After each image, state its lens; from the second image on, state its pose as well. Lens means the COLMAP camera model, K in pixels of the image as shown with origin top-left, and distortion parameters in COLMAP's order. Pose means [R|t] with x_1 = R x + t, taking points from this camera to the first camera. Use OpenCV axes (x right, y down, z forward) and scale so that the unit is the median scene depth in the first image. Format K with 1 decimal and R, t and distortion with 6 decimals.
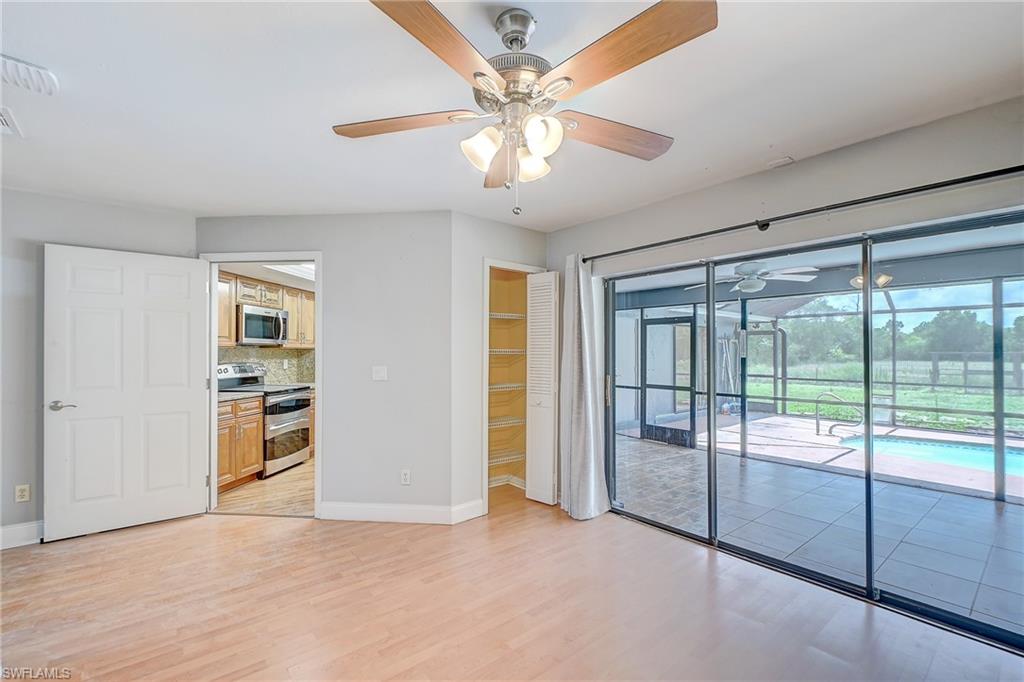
lens RADIAL K [[447.1, 0, 512.2], [0, 447.1, 350.3], [0, 0, 1]] dist [-0.001186, -0.000645]
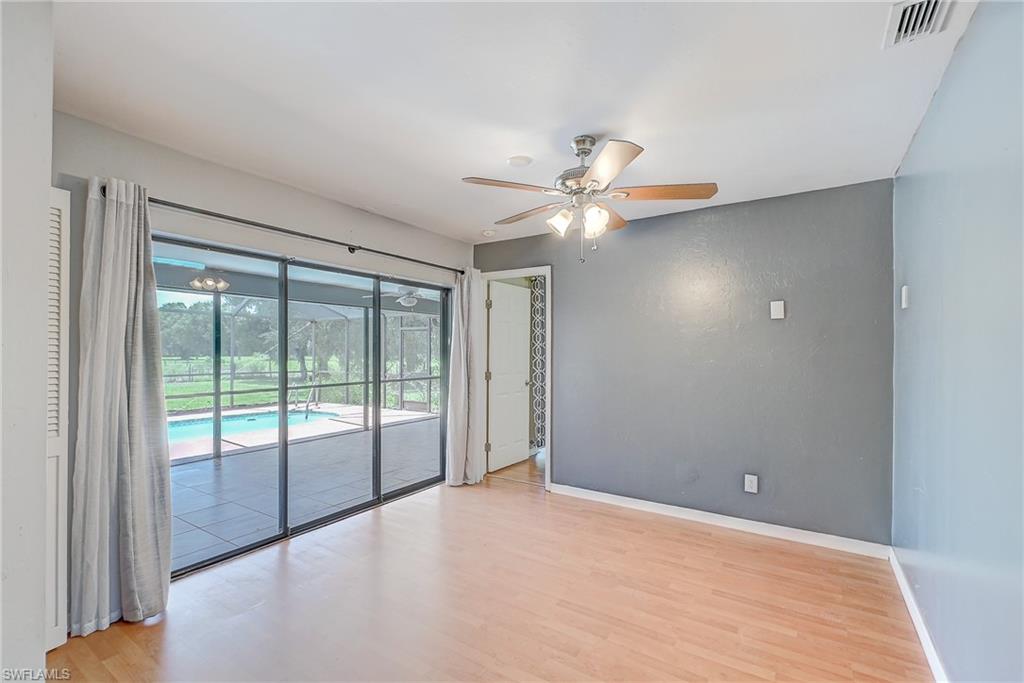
lens RADIAL K [[447.1, 0, 512.2], [0, 447.1, 350.8], [0, 0, 1]] dist [-0.001186, -0.000645]
pose [[-0.294168, -0.003419, 0.955748, -0.589072], [-0.013367, 0.999911, -0.000537, 0.003334], [-0.955660, -0.012934, -0.294187, 0.699035]]
